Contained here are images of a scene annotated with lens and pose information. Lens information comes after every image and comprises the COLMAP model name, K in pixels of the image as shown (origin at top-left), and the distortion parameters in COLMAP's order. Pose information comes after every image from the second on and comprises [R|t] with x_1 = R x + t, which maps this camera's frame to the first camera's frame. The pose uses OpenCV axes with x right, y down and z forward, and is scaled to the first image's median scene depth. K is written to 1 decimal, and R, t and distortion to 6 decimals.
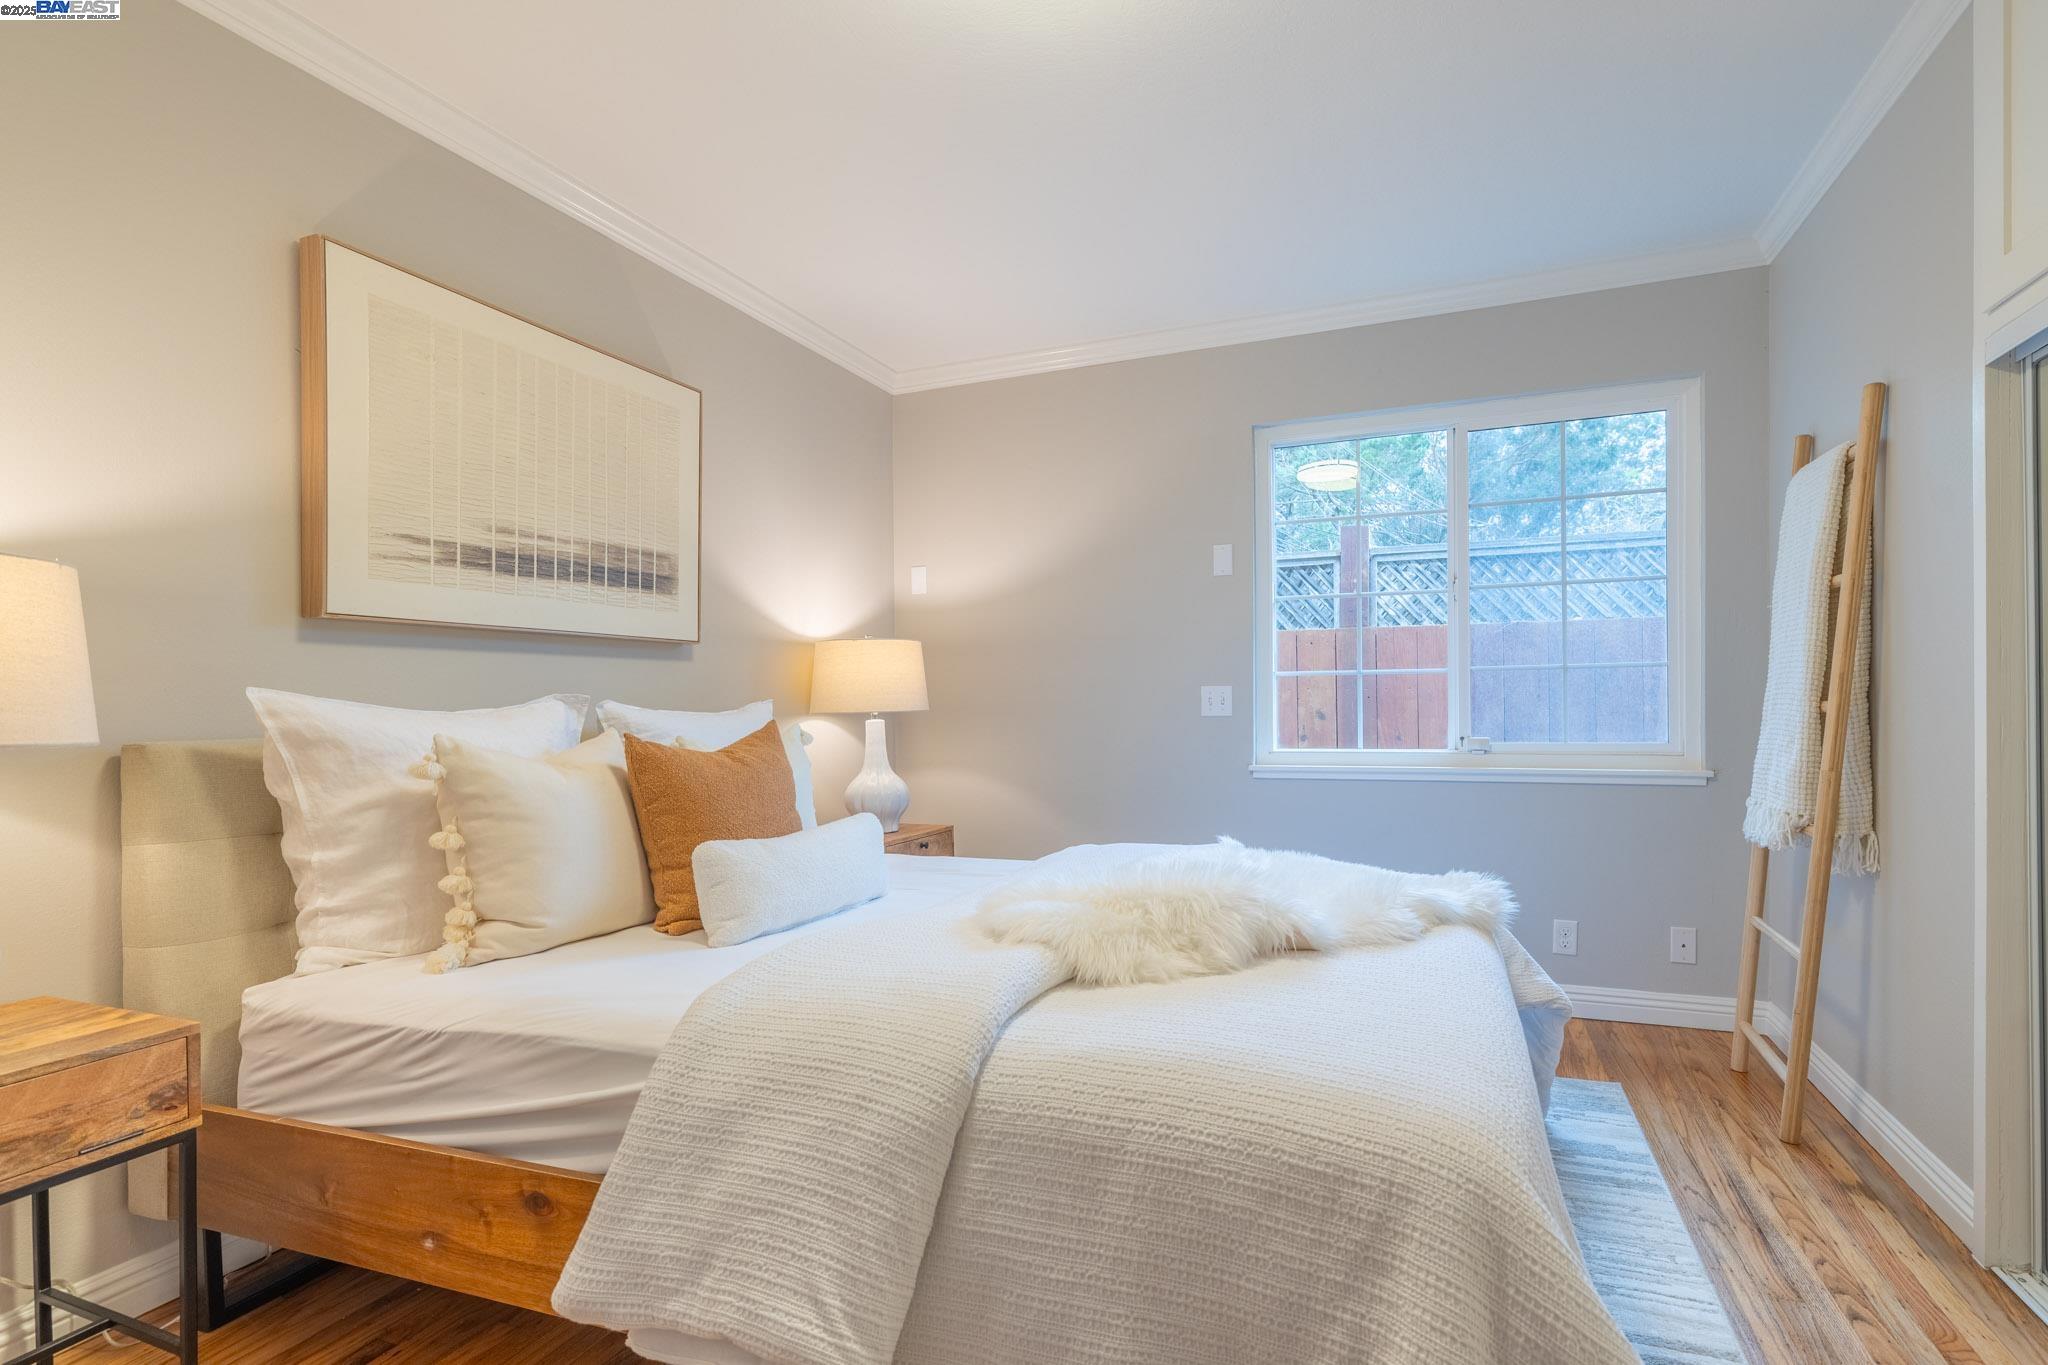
lens RADIAL K [[898.6, 0, 1022.7], [0, 898.6, 715.3], [0, 0, 1]] dist [0.004486, -0.000750]
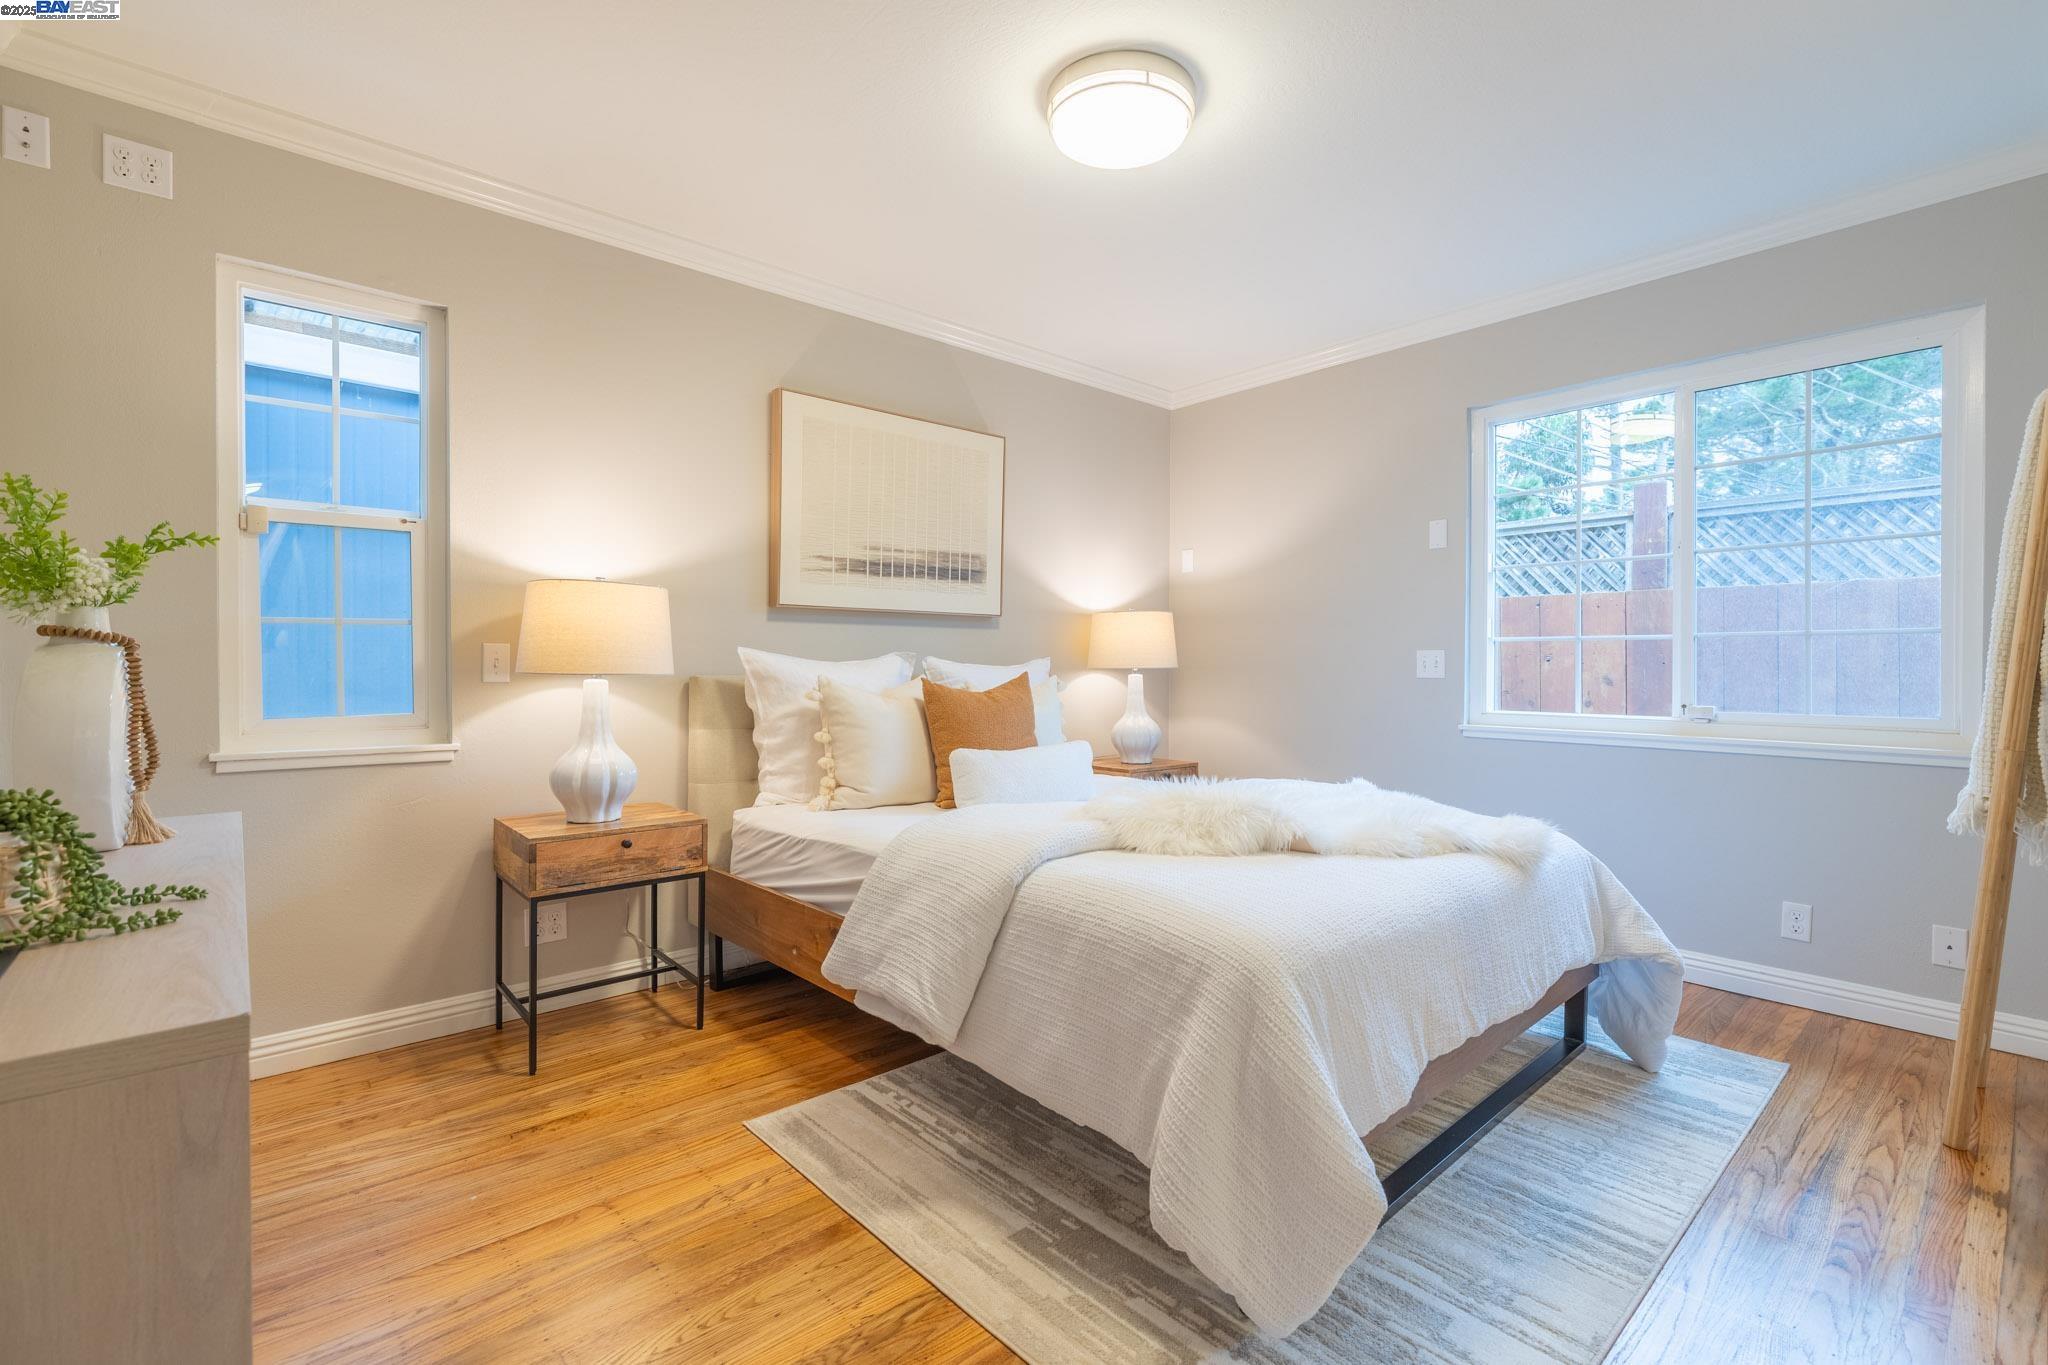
lens RADIAL K [[898.6, 0, 1019.1], [0, 898.6, 676.1], [0, 0, 1]] dist [0.004486, -0.000750]
pose [[0.877076, 0.023133, -0.479795, 0.438531], [-0.021951, 0.999726, 0.008074, 0.000978], [0.479851, 0.003450, 0.877343, -0.280463]]
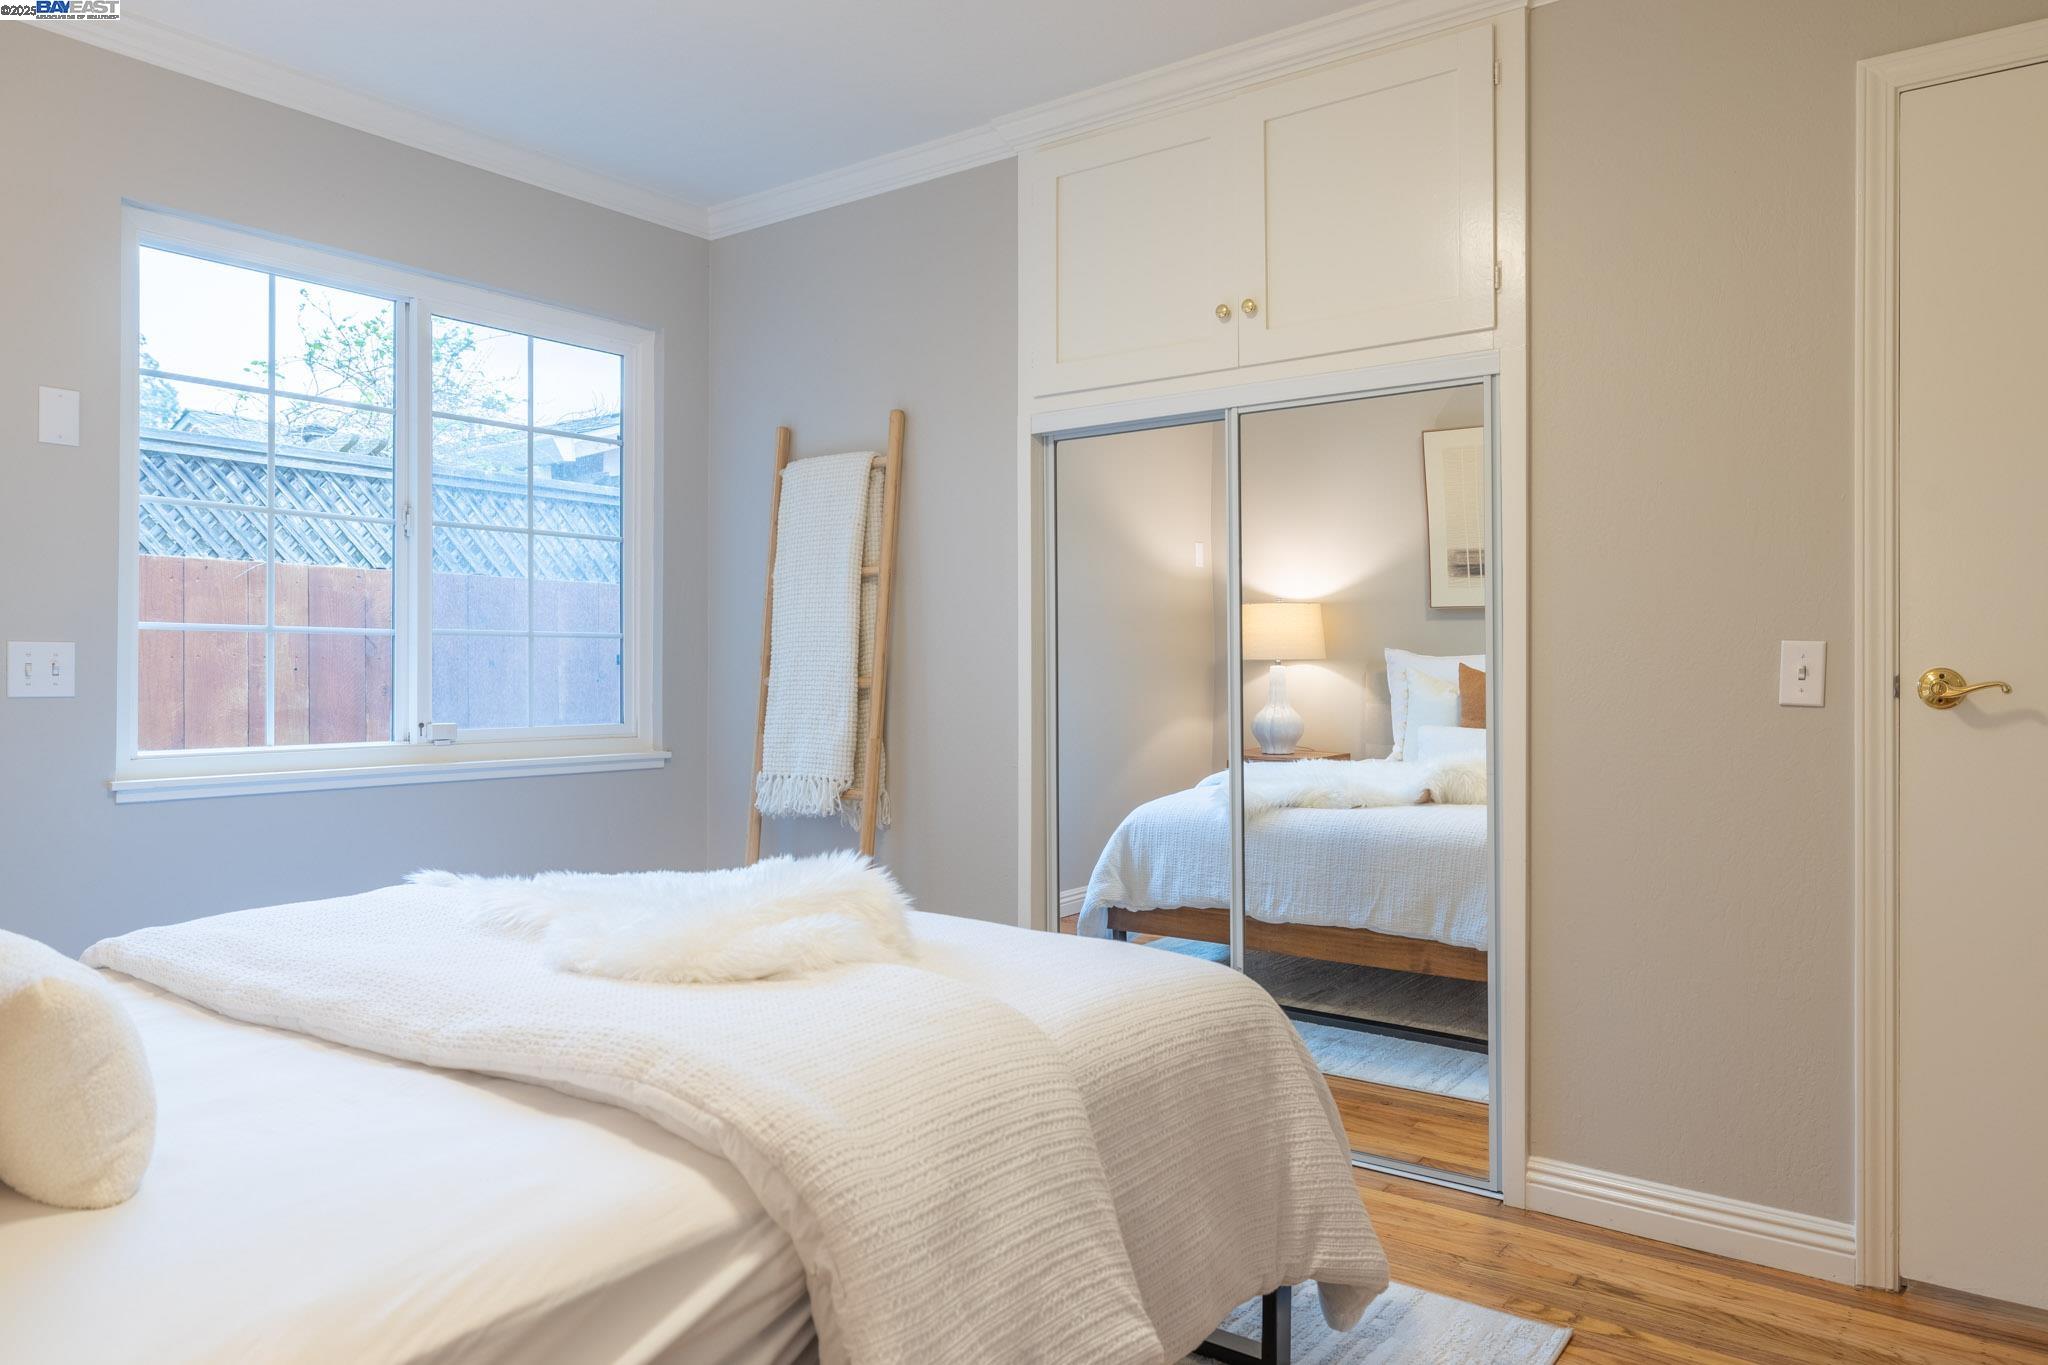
lens RADIAL K [[1415.8, 0, 1014.1], [0, 1415.8, 670.6], [0, 0, 1]] dist [0.008440, 0.003364]
pose [[0.284632, 0.014081, 0.958533, -0.651289], [0.007698, 0.999826, -0.016974, 0.005897], [-0.958606, 0.012210, 0.284474, 0.267297]]
